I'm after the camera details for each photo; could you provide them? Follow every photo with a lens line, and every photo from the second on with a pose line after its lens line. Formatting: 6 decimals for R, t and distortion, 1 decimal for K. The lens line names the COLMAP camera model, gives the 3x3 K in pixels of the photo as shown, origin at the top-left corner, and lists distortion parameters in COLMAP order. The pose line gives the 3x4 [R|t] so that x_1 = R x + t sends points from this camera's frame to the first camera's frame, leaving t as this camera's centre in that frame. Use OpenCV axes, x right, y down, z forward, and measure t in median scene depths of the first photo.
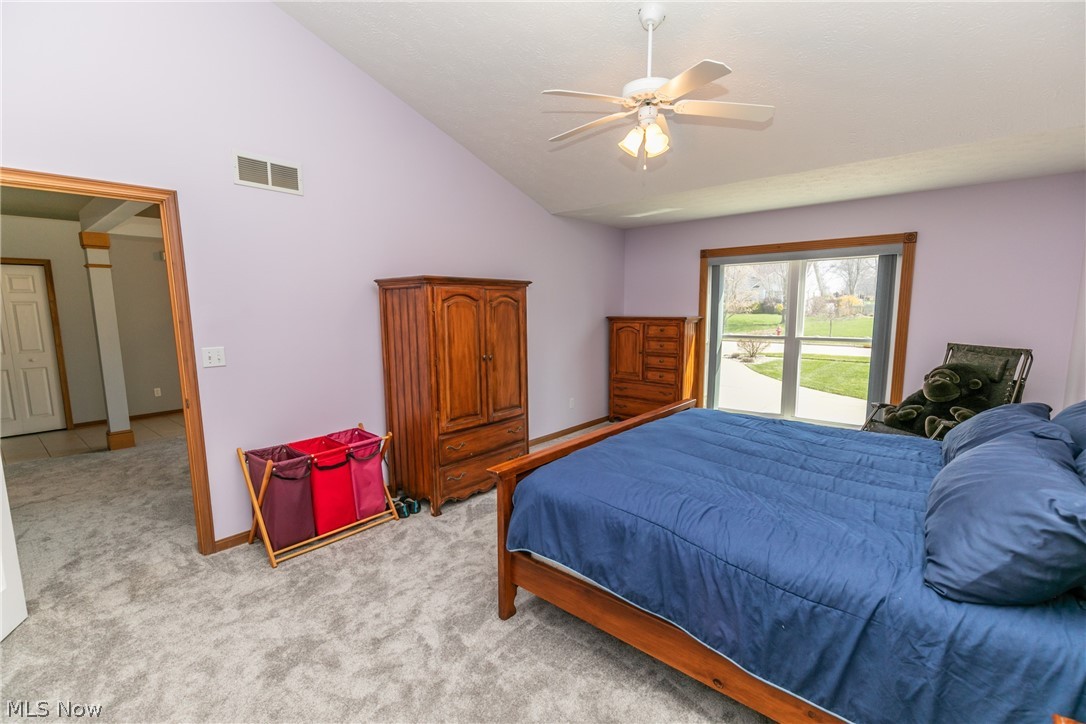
lens RADIAL K [[484.8, 0, 544.3], [0, 484.8, 371.5], [0, 0, 1]] dist [0.003761, -0.000199]
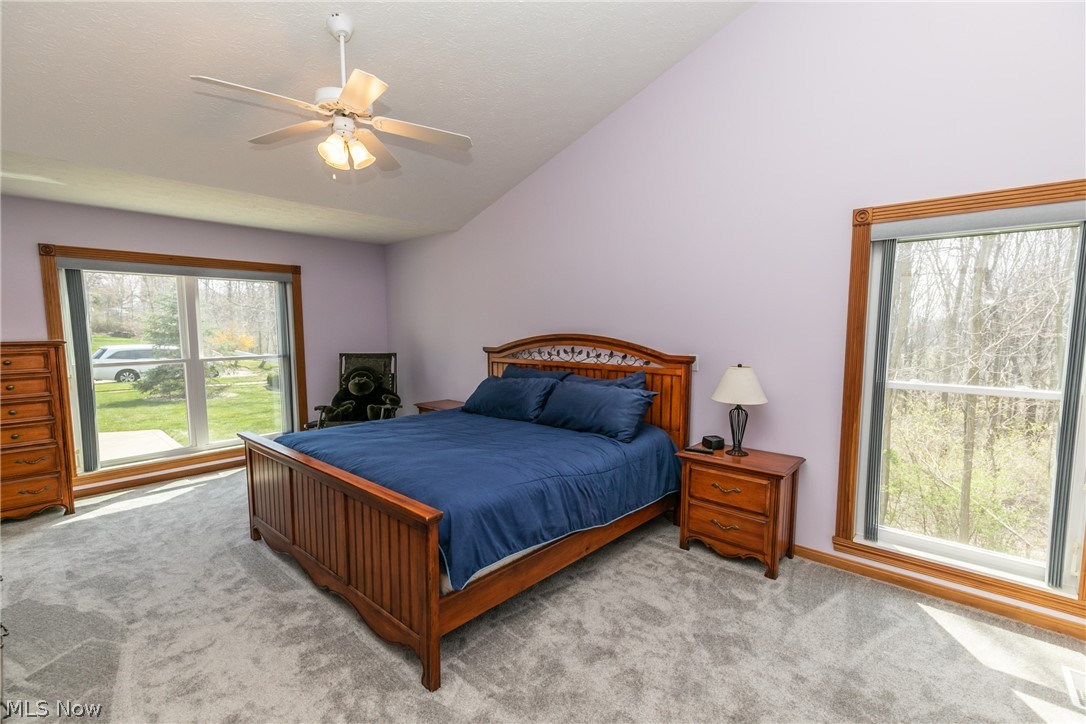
lens RADIAL K [[484.8, 0, 544.3], [0, 484.8, 371.5], [0, 0, 1]] dist [0.003761, -0.000199]
pose [[0.027761, -0.090581, 0.995502, -0.803873], [0.134834, 0.987124, 0.086058, -0.078468], [-0.990479, 0.131839, 0.039617, 0.649635]]
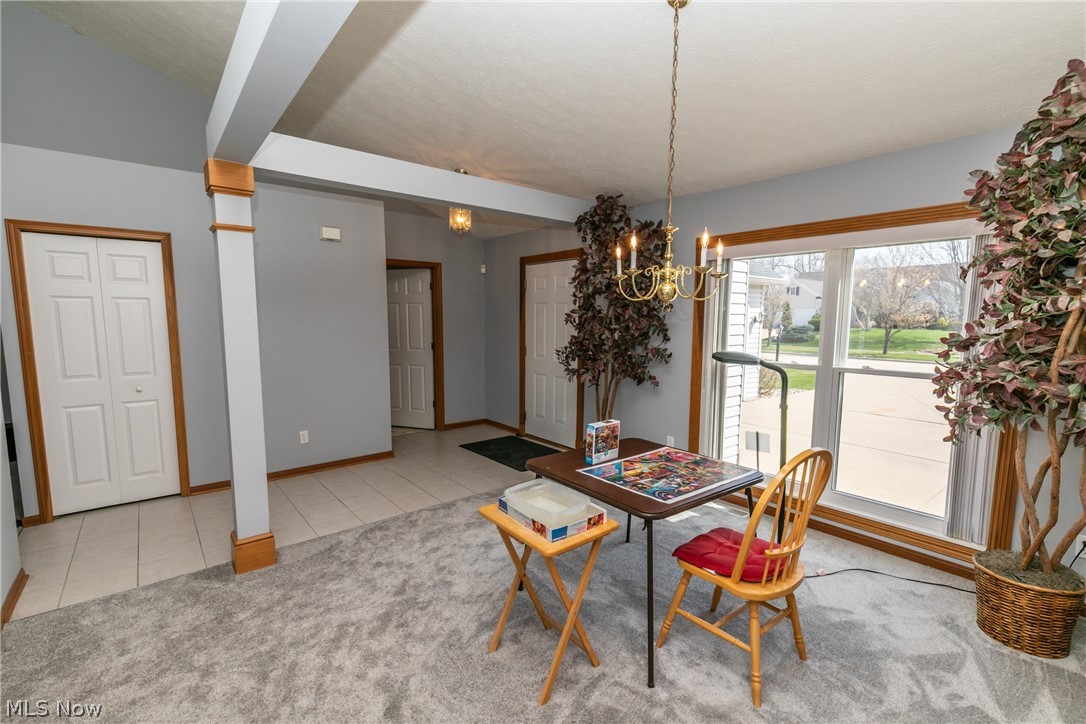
lens RADIAL K [[484.8, 0, 544.3], [0, 484.8, 371.5], [0, 0, 1]] dist [0.003761, -0.000199]
pose [[0.983554, 0.030993, -0.177937, -0.145599], [-0.034844, 0.999220, -0.018556, -0.018575], [0.177223, 0.024450, 0.983867, 0.163360]]
